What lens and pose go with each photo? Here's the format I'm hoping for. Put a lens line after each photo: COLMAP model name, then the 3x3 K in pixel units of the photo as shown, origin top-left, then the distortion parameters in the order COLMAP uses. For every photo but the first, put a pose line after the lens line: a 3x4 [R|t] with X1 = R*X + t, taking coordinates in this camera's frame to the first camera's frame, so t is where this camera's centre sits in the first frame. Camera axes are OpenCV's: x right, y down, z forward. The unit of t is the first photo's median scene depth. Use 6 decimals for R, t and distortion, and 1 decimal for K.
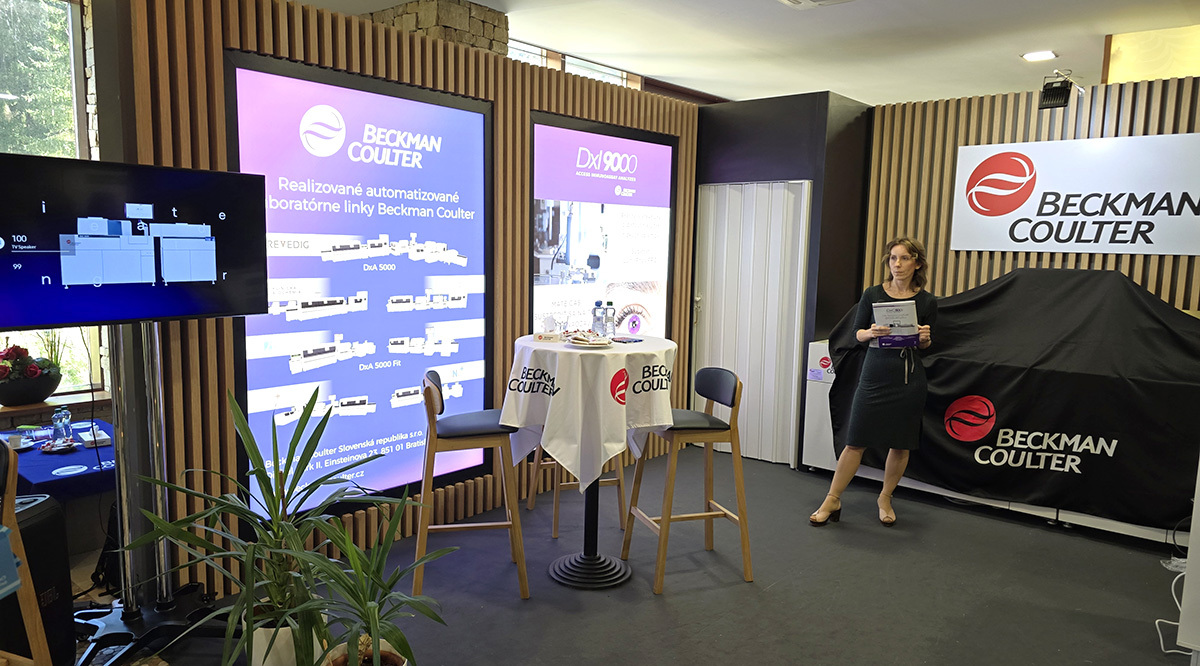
lens RADIAL K [[804.0, 0, 589.5], [0, 804.0, 337.0], [0, 0, 1]] dist [0.058975, -0.057358]
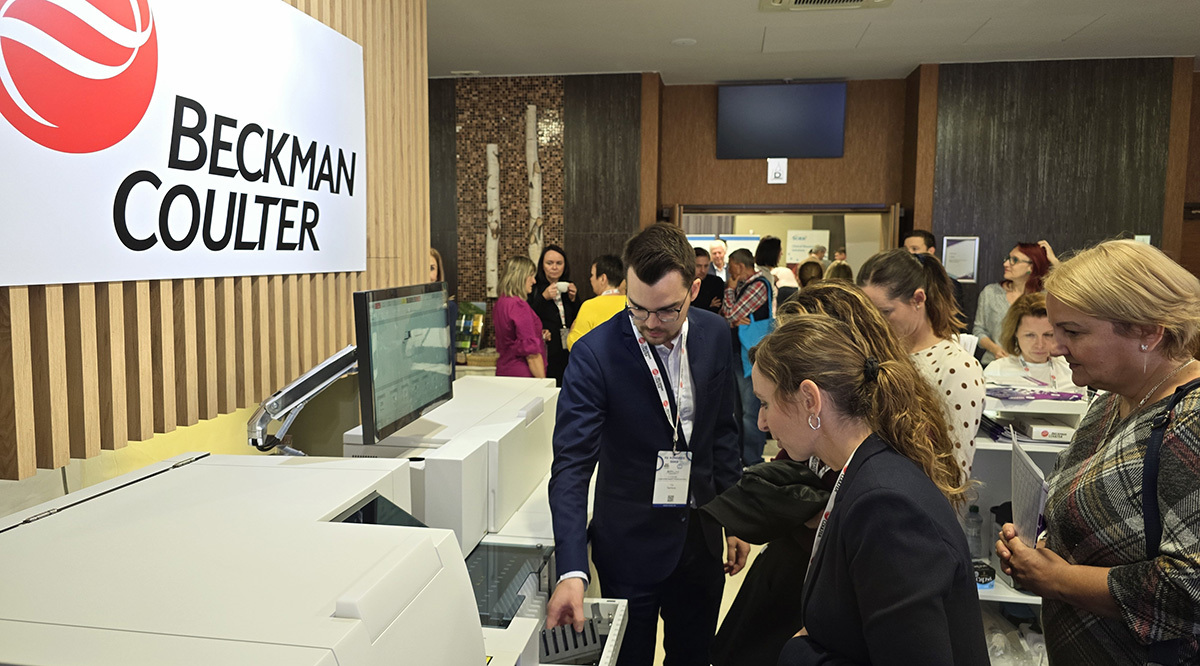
lens RADIAL K [[810.2, 0, 600.0], [0, 810.2, 333.0], [0, 0, 1]] dist [0.061592, -0.068113]
pose [[-0.519486, -0.108862, 0.847516, 0.191193], [0.082247, 0.980875, 0.176406, -0.134744], [-0.850511, 0.161346, -0.500597, 1.083801]]
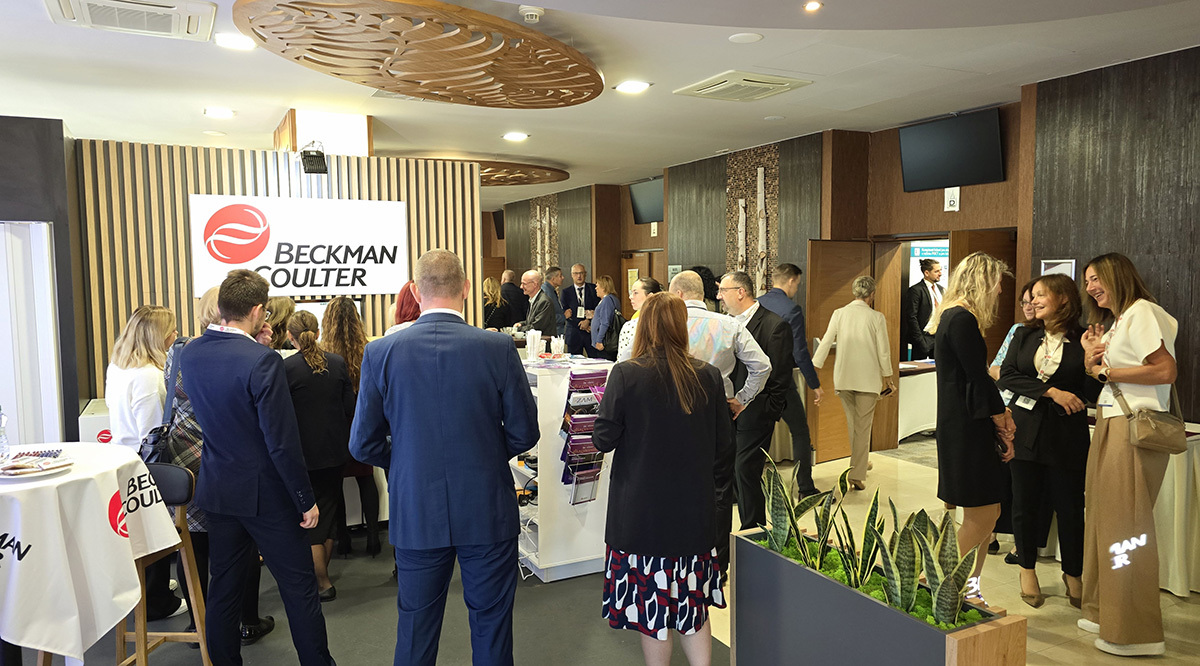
lens RADIAL K [[802.0, 0, 600.0], [0, 802.0, 333.0], [0, 0, 1]] dist [0.060097, -0.064854]
pose [[0.378457, -0.095314, 0.920698, -0.316460], [0.128192, 0.990496, 0.049846, -0.057111], [-0.916699, 0.099162, 0.387079, 0.193058]]
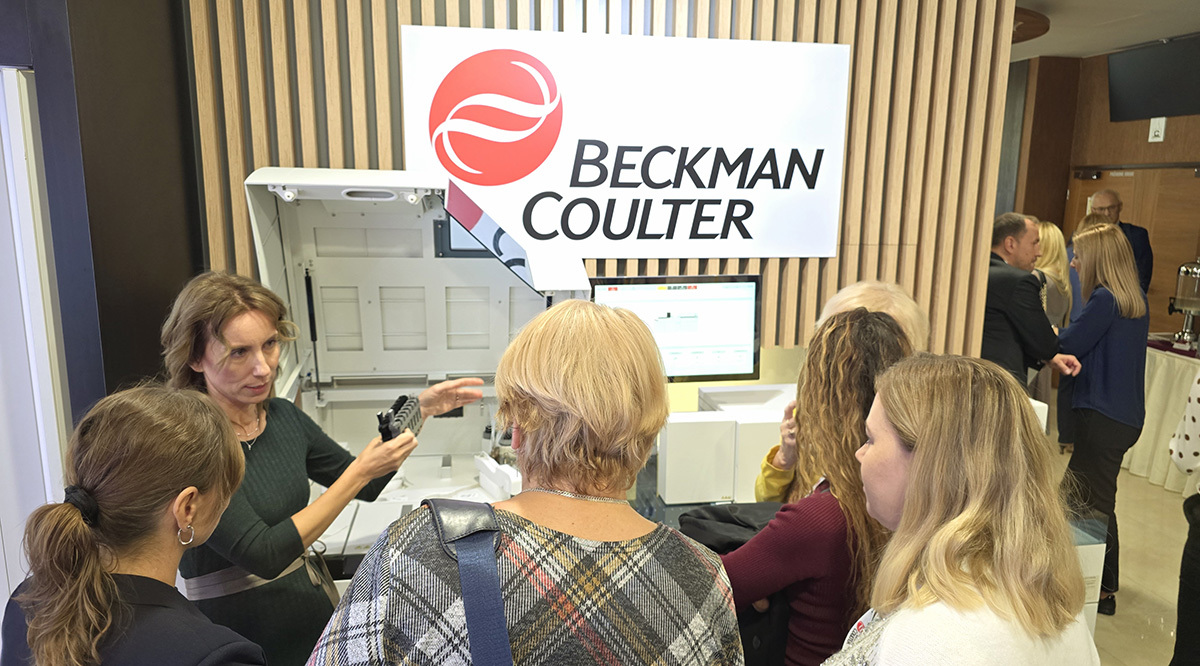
lens RADIAL K [[800.2, 0, 606.0], [0, 800.2, 344.9], [0, 0, 1]] dist [0.082285, -0.096319]
pose [[0.643548, -0.150521, 0.750460, 0.186722], [0.095519, 0.988602, 0.116374, -0.113874], [-0.759422, -0.003210, 0.650590, 0.696452]]
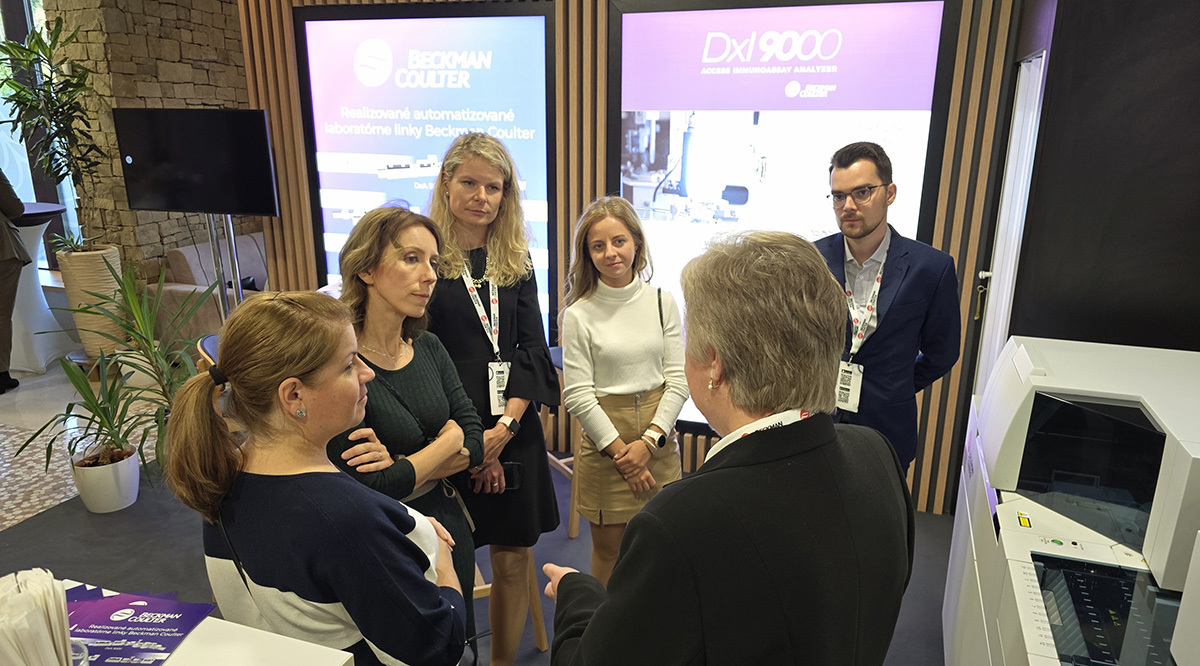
lens RADIAL K [[810.7, 0, 604.4], [0, 810.7, 348.4], [0, 0, 1]] dist [0.049521, -0.043190]
pose [[0.352485, 0.246855, -0.902672, 0.701508], [-0.110338, 0.968816, 0.221858, -0.116461], [0.929290, 0.021397, 0.368730, 0.665391]]
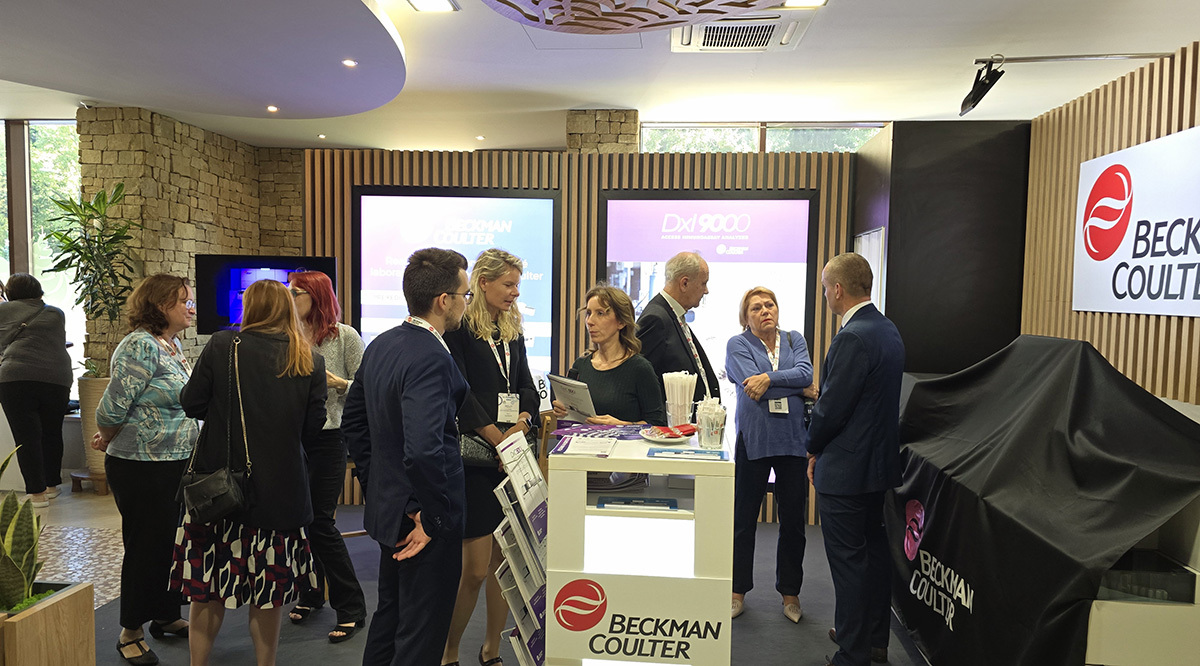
lens RADIAL K [[805.8, 0, 612.1], [0, 805.8, 347.5], [0, 0, 1]] dist [0.066582, -0.059053]
pose [[0.581140, 0.048944, -0.812330, 0.887610], [-0.103109, 0.994574, -0.013839, -0.027900], [0.807245, 0.091801, 0.583033, 0.308565]]
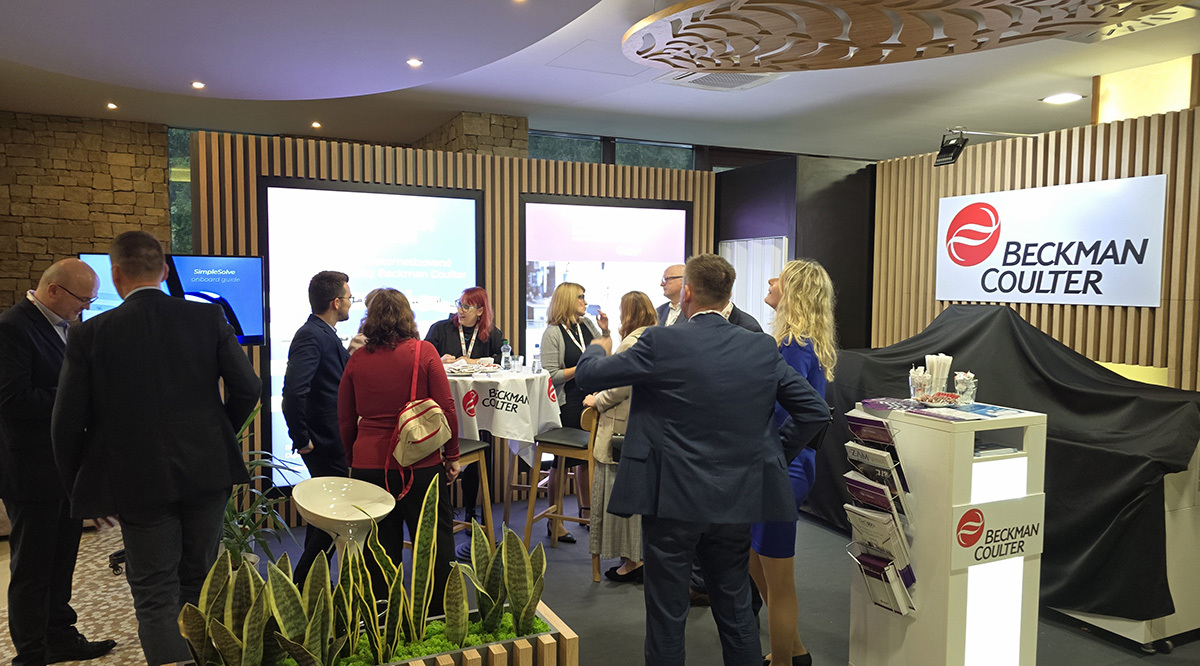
lens RADIAL K [[804.0, 0, 589.5], [0, 804.0, 337.0], [0, 0, 1]] dist [0.058975, -0.057358]
pose [[0.911258, 0.016475, -0.411505, 0.527438], [-0.039069, 0.998152, -0.046553, 0.002778], [0.409978, 0.058499, 0.910218, -0.100943]]
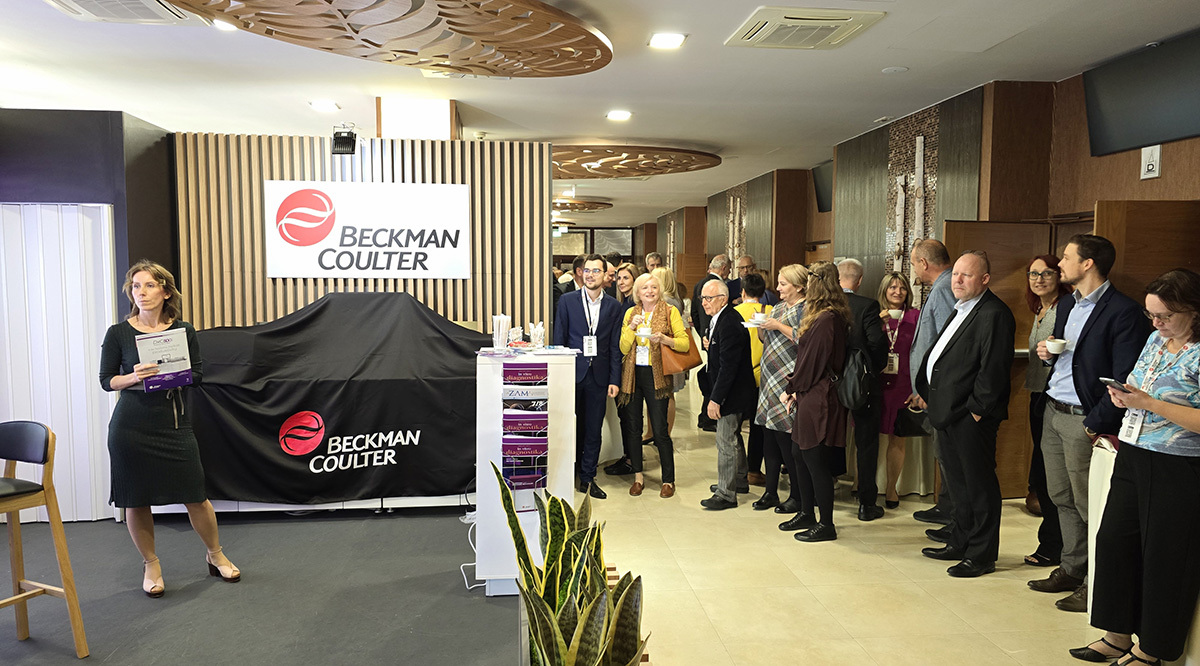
lens RADIAL K [[800.5, 0, 596.8], [0, 800.5, 330.7], [0, 0, 1]] dist [0.069482, -0.071472]
pose [[0.686671, -0.068386, 0.723744, -0.027845], [0.097792, 0.995206, 0.001254, 0.001867], [-0.720360, 0.069915, 0.690067, -0.027712]]
